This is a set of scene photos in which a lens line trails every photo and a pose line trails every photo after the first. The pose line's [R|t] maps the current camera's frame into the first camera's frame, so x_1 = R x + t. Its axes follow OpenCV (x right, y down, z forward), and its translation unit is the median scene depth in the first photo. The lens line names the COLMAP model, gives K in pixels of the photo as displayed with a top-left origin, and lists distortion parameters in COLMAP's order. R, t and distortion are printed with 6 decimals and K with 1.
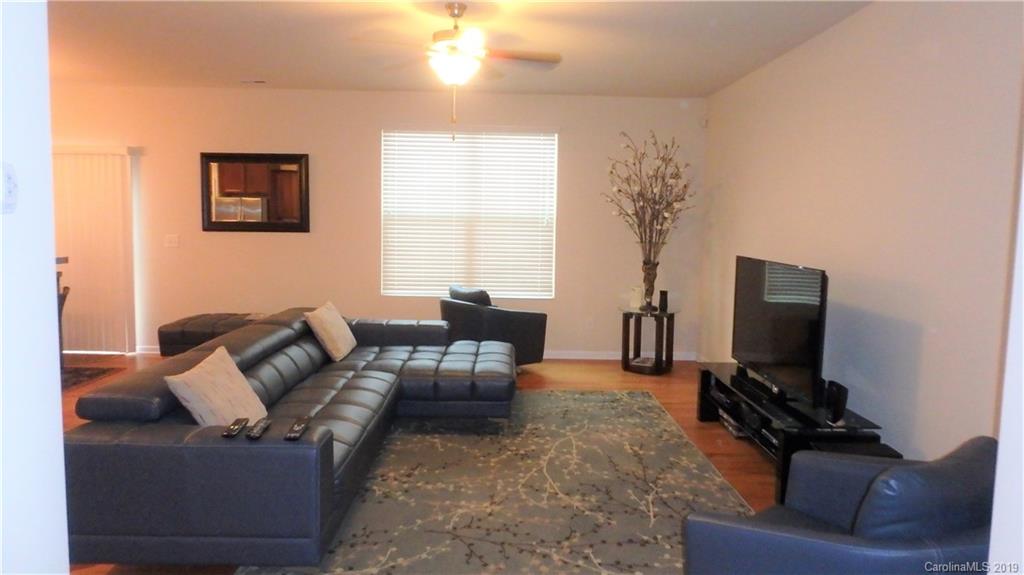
lens RADIAL K [[620.1, 0, 516.0], [0, 620.1, 276.2], [0, 0, 1]] dist [-0.004385, -0.000546]
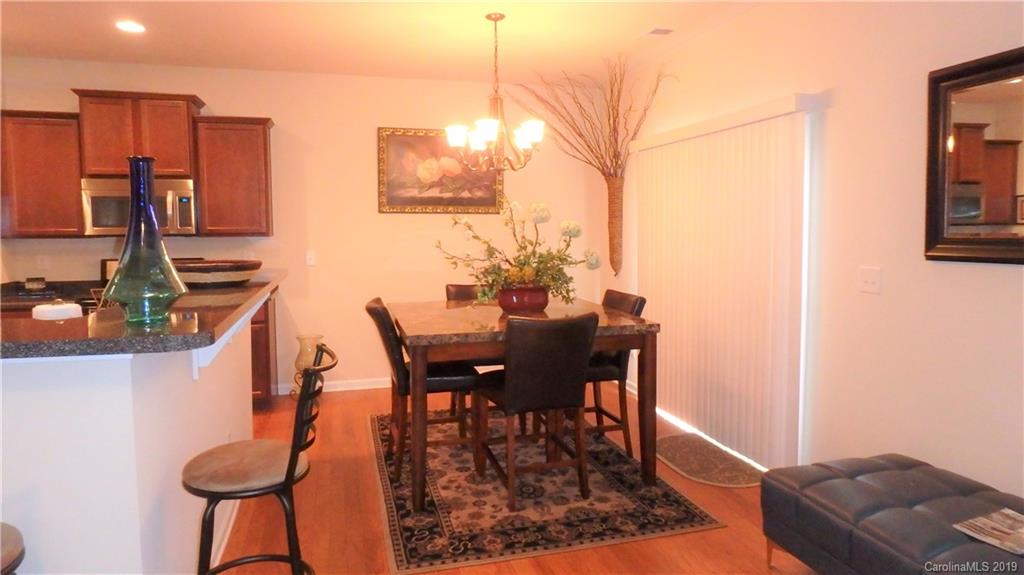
lens RADIAL K [[649.4, 0, 516.8], [0, 649.4, 274.6], [0, 0, 1]] dist [-0.035213, 0.020947]
pose [[0.258472, 0.054165, -0.964499, -0.156623], [-0.076008, 0.996472, 0.035592, -0.058859], [0.963024, 0.064110, 0.261677, 0.626848]]
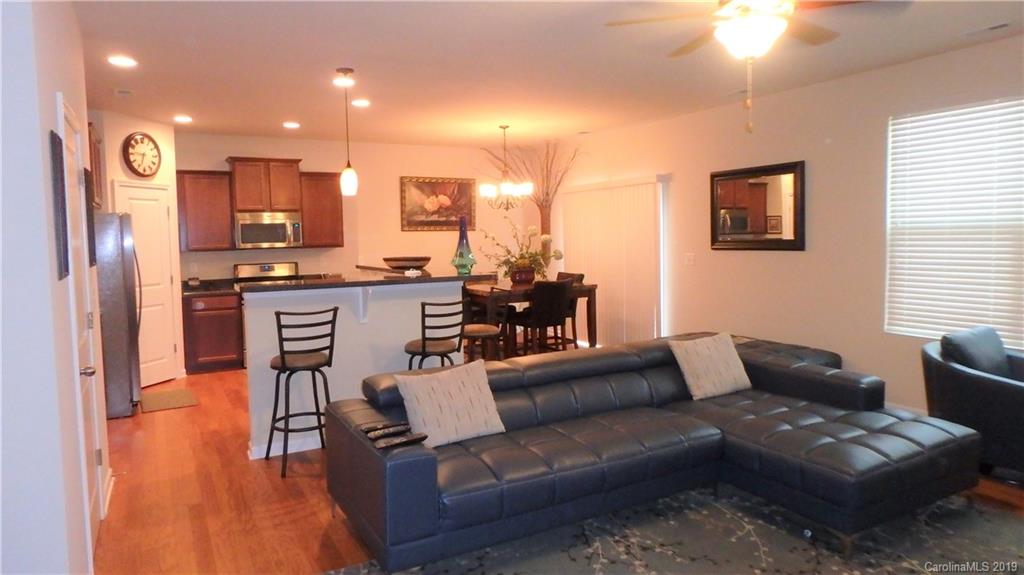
lens RADIAL K [[629.3, 0, 512.0], [0, 629.3, 287.5], [0, 0, 1]] dist [-0.037906, -0.000505]
pose [[0.471149, 0.046848, -0.880809, 0.250336], [-0.049364, 0.998424, 0.026699, -0.022847], [0.880671, 0.030901, 0.472719, 0.234420]]
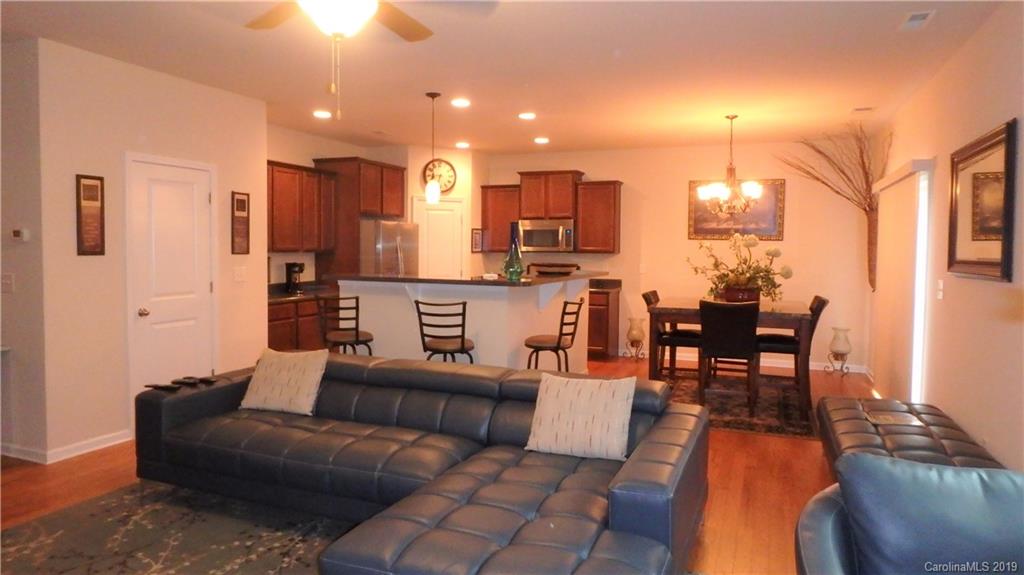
lens RADIAL K [[636.8, 0, 512.0], [0, 636.8, 287.5], [0, 0, 1]] dist [-0.029061, 0.001194]
pose [[-0.377071, 0.037429, -0.925428, 0.258367], [-0.095445, 0.992293, 0.079023, -0.068557], [0.921253, 0.118125, -0.370593, 0.835672]]
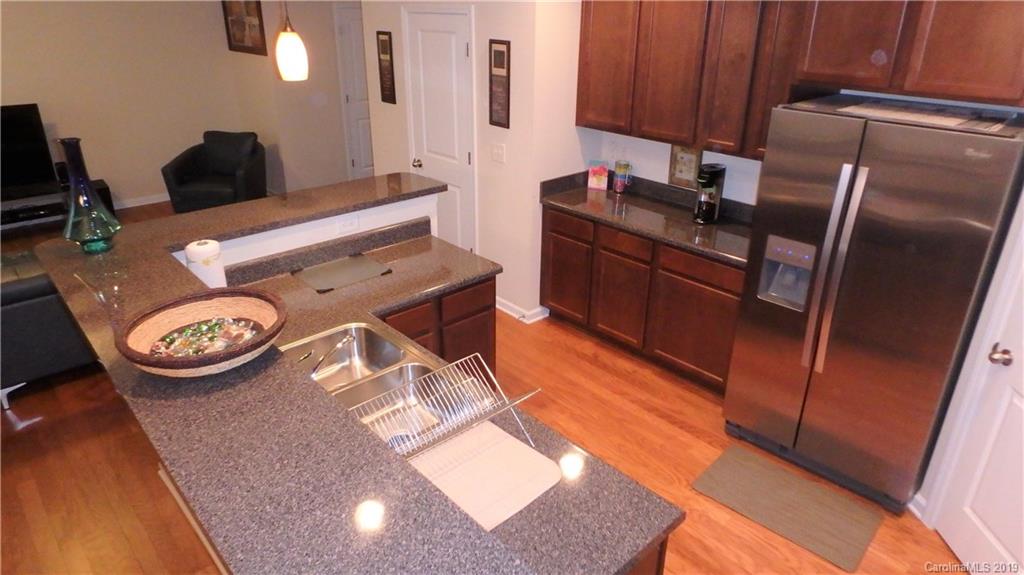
lens RADIAL K [[649.4, 0, 516.8], [0, 649.4, 274.6], [0, 0, 1]] dist [-0.035213, 0.020947]
pose [[-0.665712, -0.315008, 0.676459, -0.935642], [0.044046, 0.888360, 0.457031, -0.181031], [-0.744908, 0.334046, -0.577517, 0.589514]]
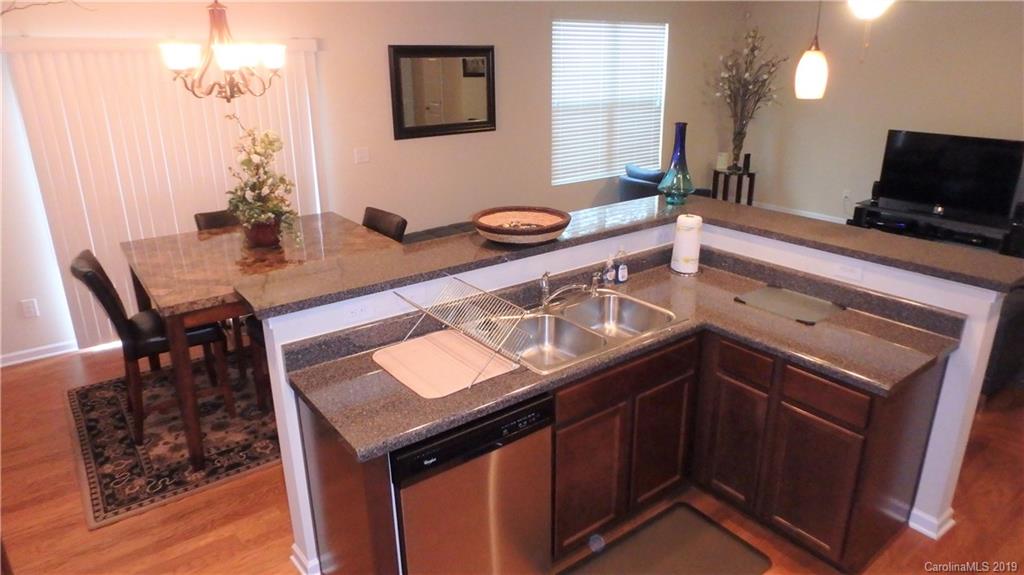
lens RADIAL K [[636.8, 0, 512.0], [0, 636.8, 287.5], [0, 0, 1]] dist [-0.029061, 0.001194]
pose [[0.809372, -0.221463, 0.543940, -0.921773], [0.070749, 0.956199, 0.284040, -0.118320], [-0.583019, -0.191411, 0.789589, 0.159035]]
